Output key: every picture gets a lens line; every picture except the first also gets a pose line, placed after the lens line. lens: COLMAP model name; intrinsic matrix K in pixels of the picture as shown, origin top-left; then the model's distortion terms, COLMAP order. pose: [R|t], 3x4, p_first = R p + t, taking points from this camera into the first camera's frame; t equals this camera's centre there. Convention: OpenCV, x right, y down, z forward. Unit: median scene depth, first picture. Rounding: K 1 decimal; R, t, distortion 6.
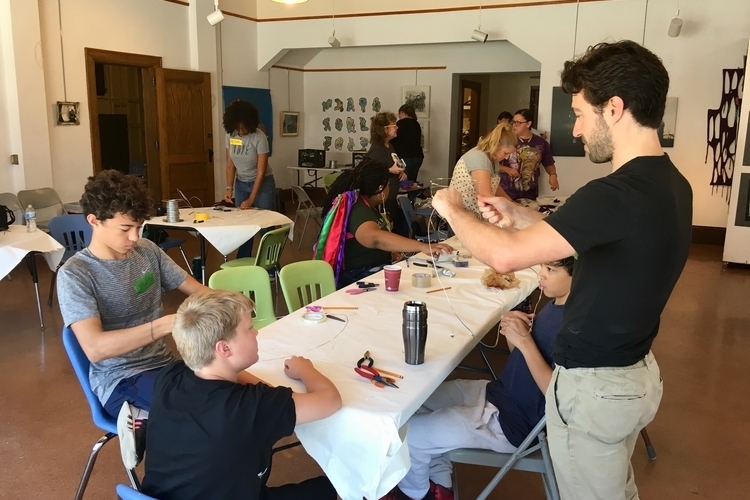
lens RADIAL K [[646.5, 0, 374.5], [0, 646.5, 252.3], [0, 0, 1]] dist [-0.002283, -0.012067]
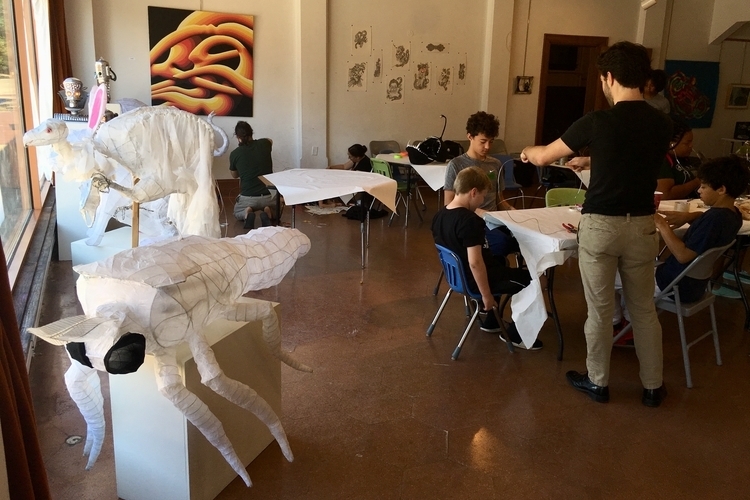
lens RADIAL K [[646.5, 0, 373.5], [0, 646.5, 249.8], [0, 0, 1]] dist [-0.002283, -0.012067]
pose [[0.757776, 0.160207, -0.632542, 0.163781], [-0.137188, 0.986840, 0.085592, 0.040841], [0.637930, 0.021918, 0.769782, -0.181675]]
